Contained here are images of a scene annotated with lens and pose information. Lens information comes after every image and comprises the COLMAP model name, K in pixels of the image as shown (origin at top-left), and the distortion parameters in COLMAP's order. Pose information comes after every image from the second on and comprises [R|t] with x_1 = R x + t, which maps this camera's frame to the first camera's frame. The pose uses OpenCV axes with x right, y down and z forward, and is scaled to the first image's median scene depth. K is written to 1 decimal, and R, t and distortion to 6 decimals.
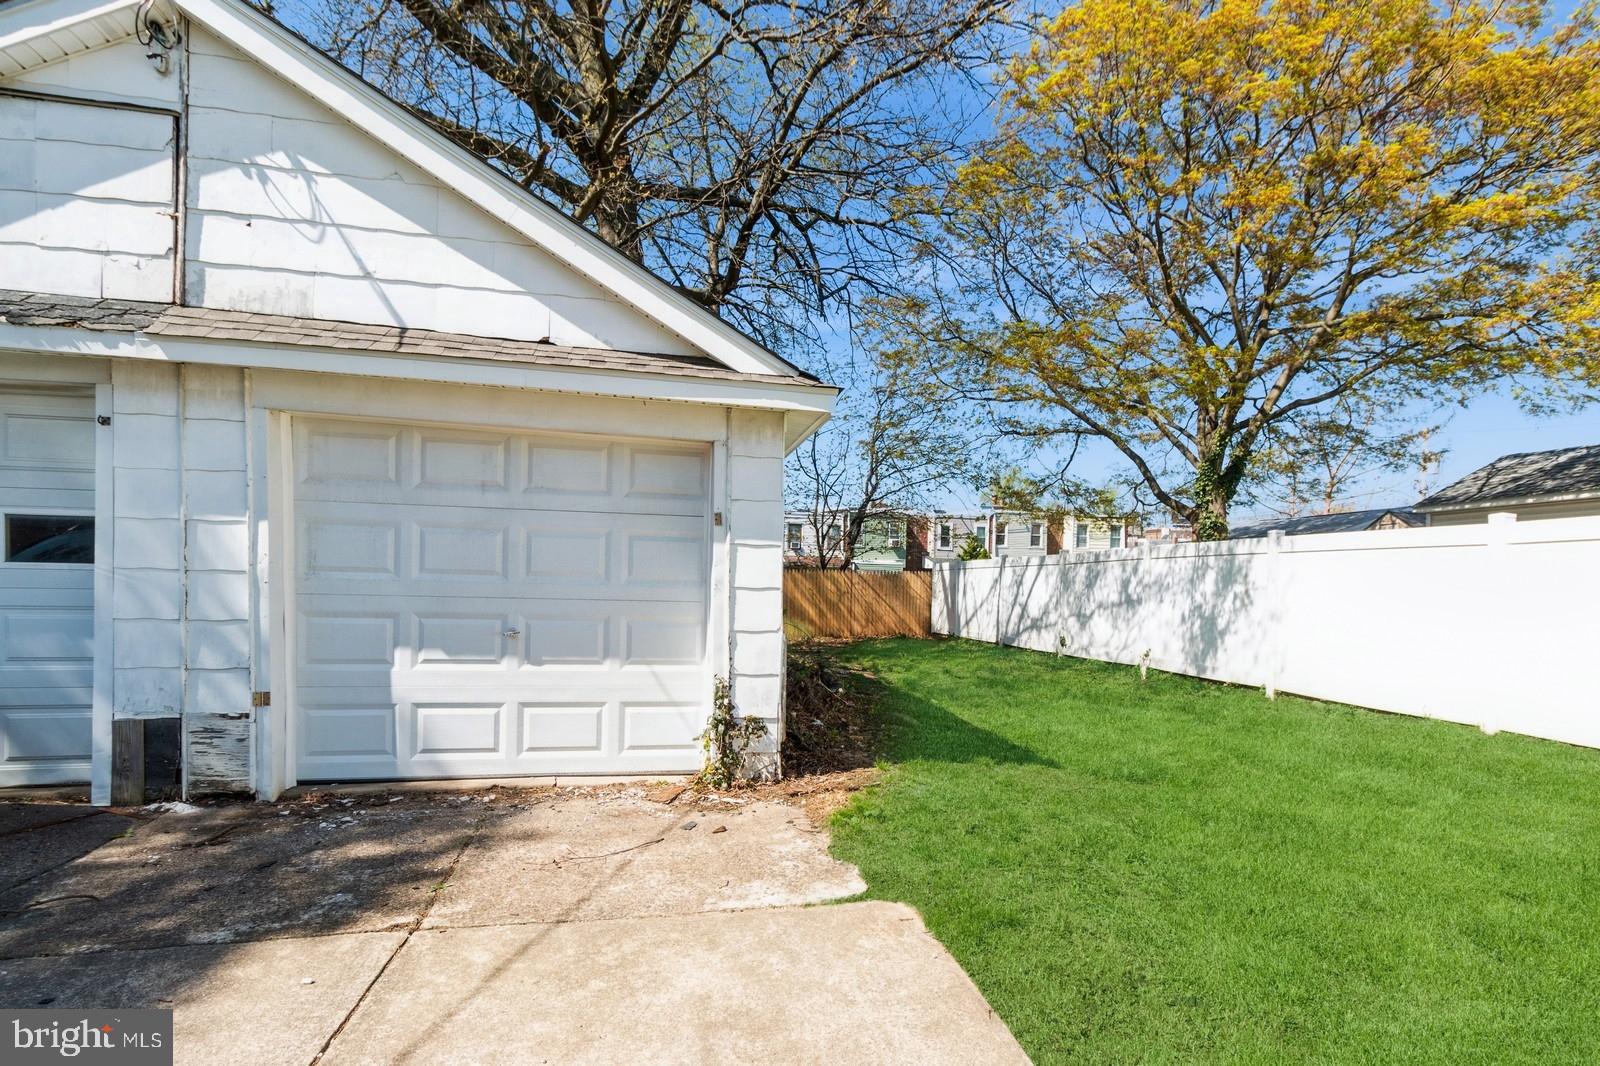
lens RADIAL K [[750.2, 0, 795.9], [0, 750.2, 633.0], [0, 0, 1]] dist [-0.002435, -0.000016]
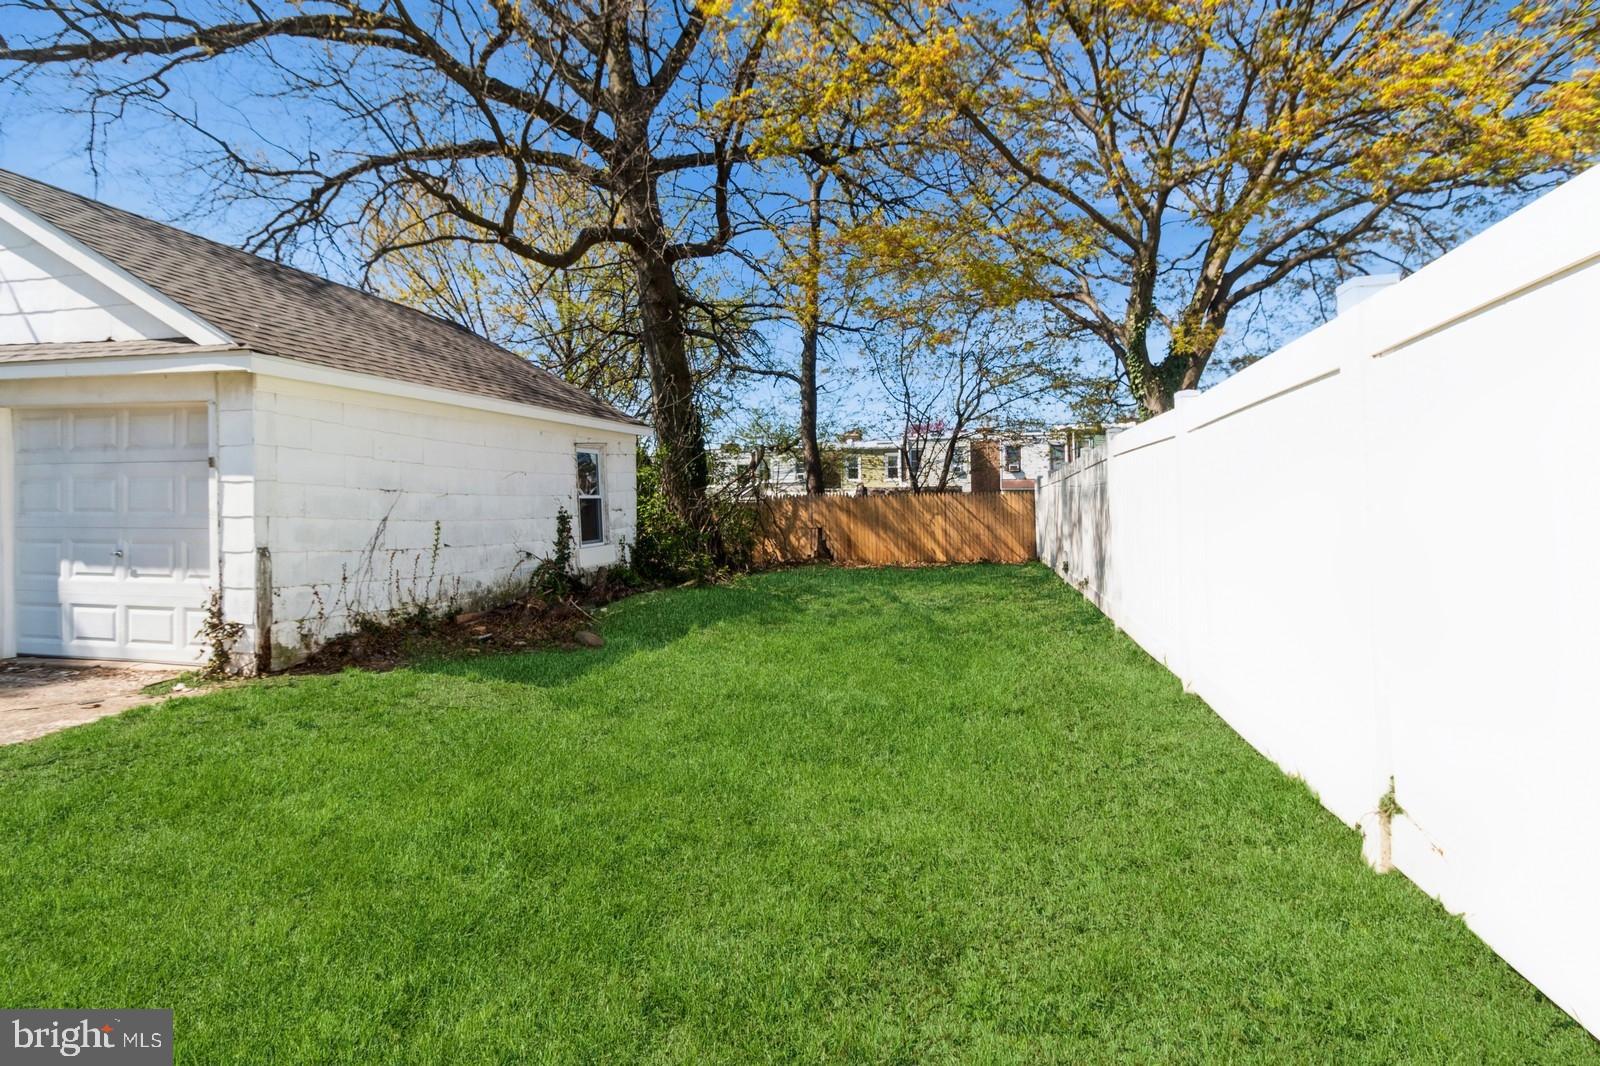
lens RADIAL K [[750.2, 0, 799.7], [0, 750.2, 530.0], [0, 0, 1]] dist [-0.002435, -0.000016]
pose [[0.914123, -0.013326, -0.405218, 1.307861], [-0.000584, 0.999415, -0.034183, 0.003241], [0.405436, 0.031484, 0.913581, 0.262192]]
